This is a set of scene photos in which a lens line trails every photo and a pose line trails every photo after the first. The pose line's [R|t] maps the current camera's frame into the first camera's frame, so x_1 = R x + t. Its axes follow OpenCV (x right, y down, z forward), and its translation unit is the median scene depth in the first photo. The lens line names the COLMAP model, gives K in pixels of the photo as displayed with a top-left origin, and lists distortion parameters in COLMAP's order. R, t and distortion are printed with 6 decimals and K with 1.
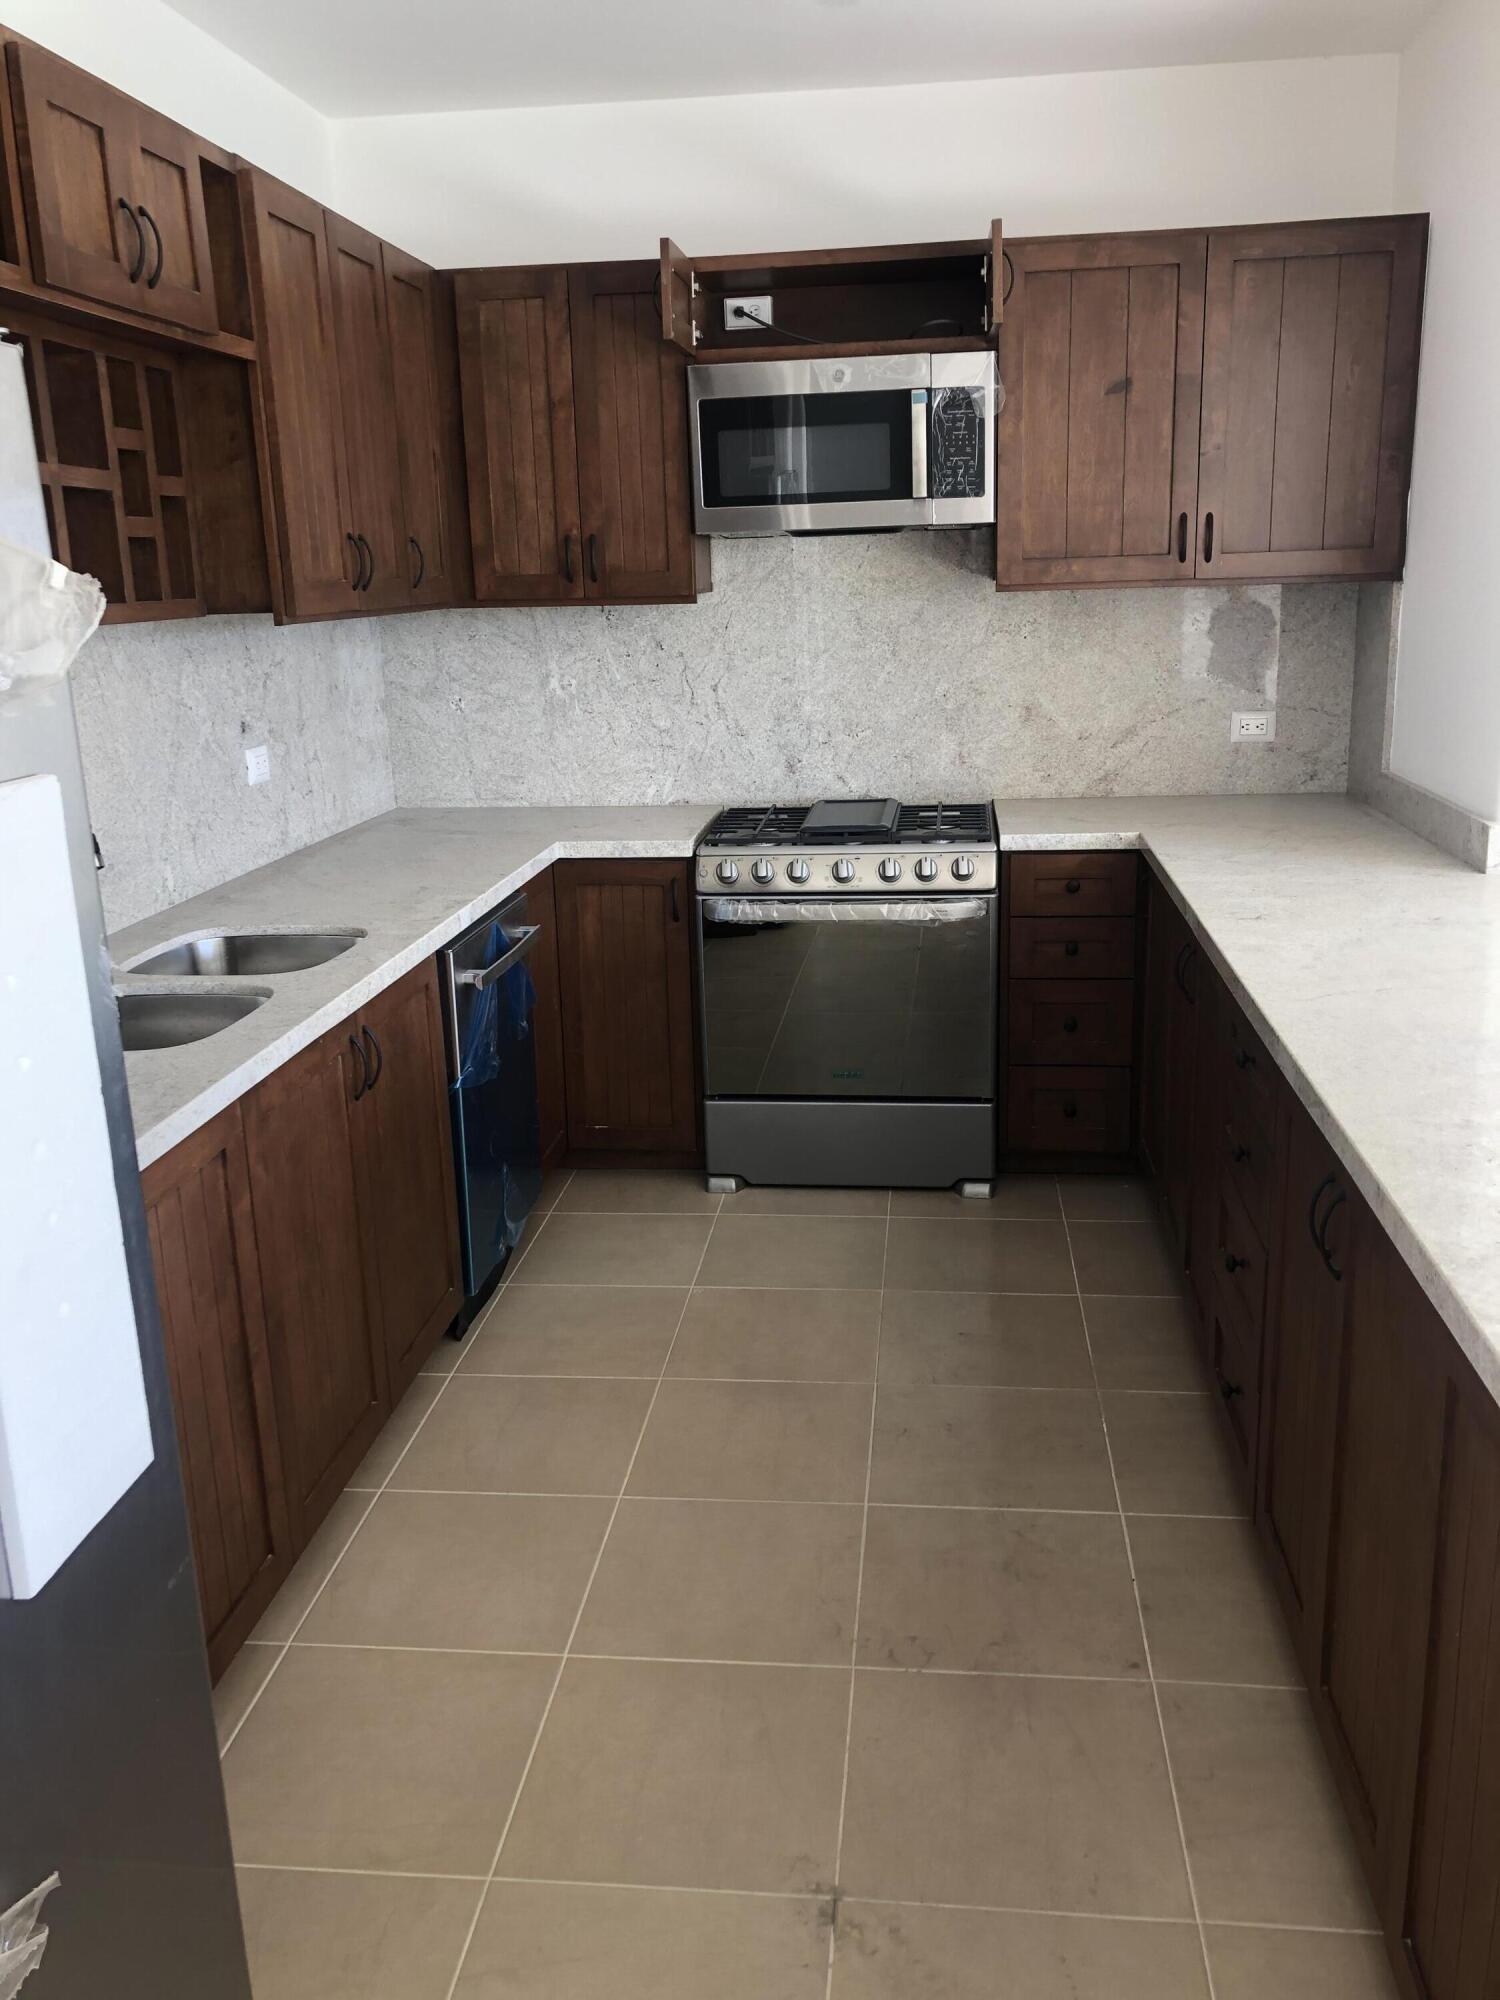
lens RADIAL K [[1671.2, 0, 750.7], [0, 1671.2, 1012.4], [0, 0, 1]] dist [0.060064, -0.056480]
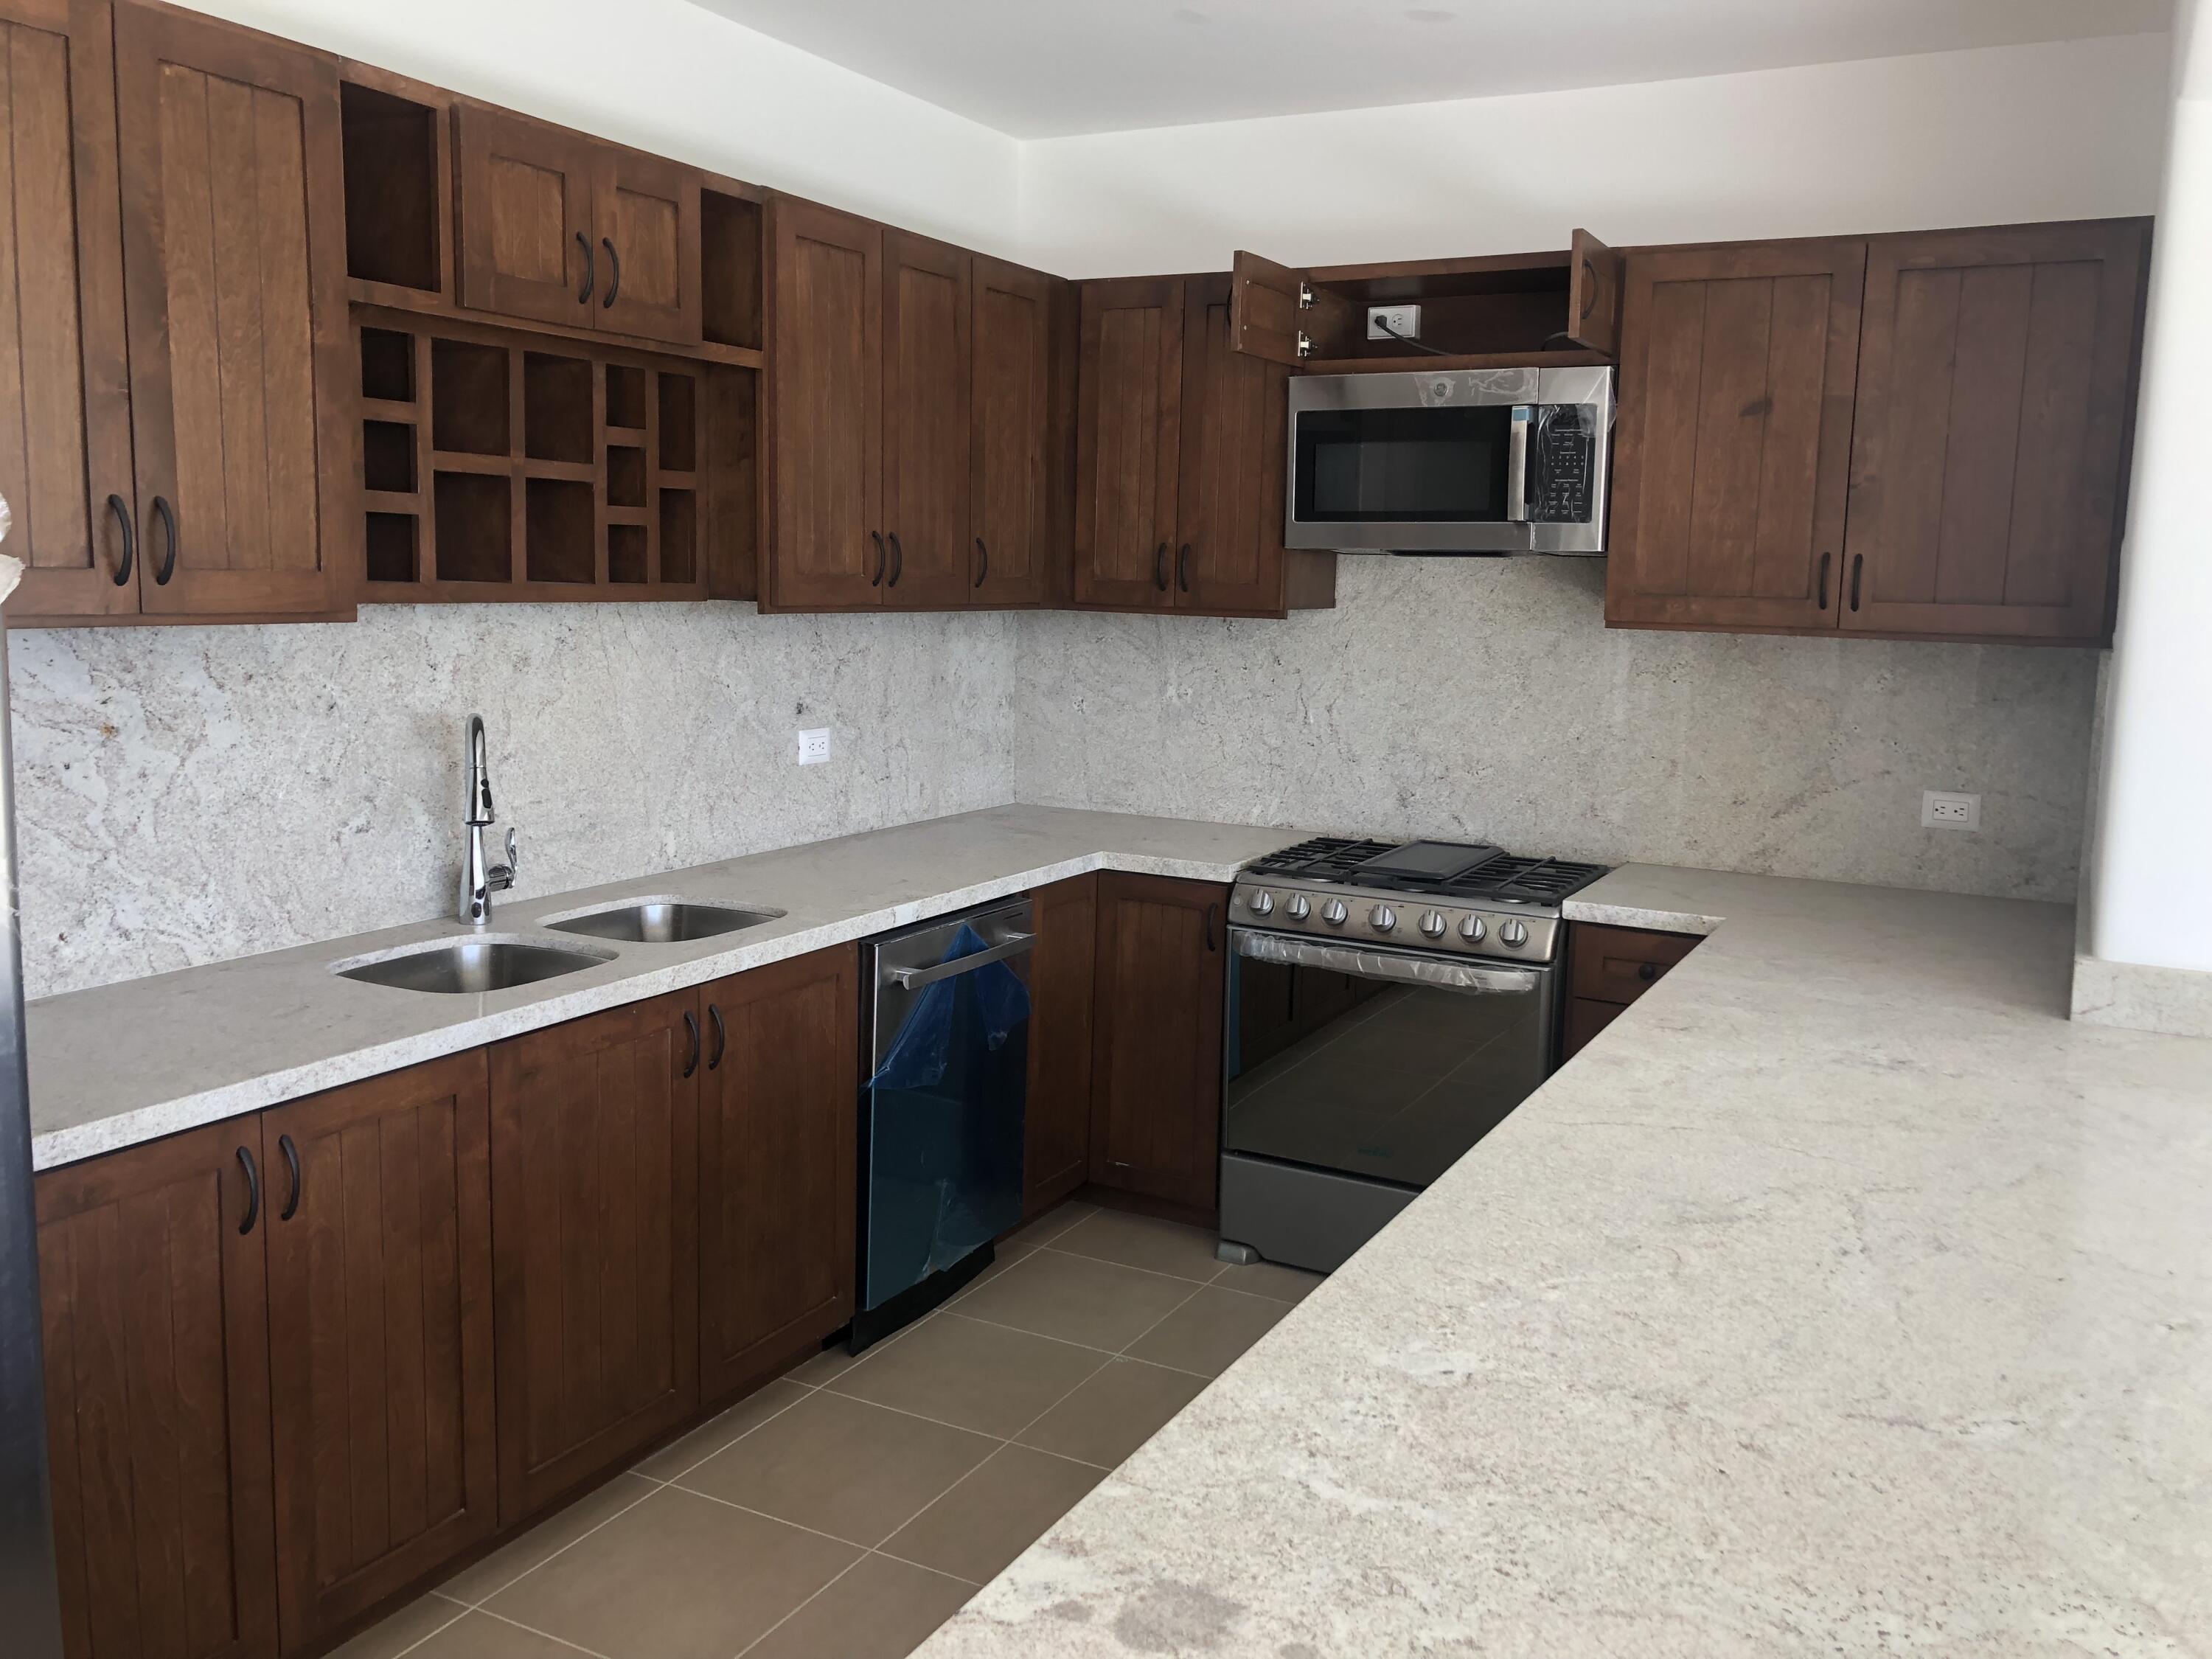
lens RADIAL K [[1848.3, 0, 1107.2], [0, 1848.3, 821.9], [0, 0, 1]] dist [0.060064, -0.056480]
pose [[0.927464, 0.104269, -0.359080, 0.270386], [-0.147043, 0.984666, -0.093872, -0.021608], [0.343785, 0.139863, 0.928574, 0.023825]]
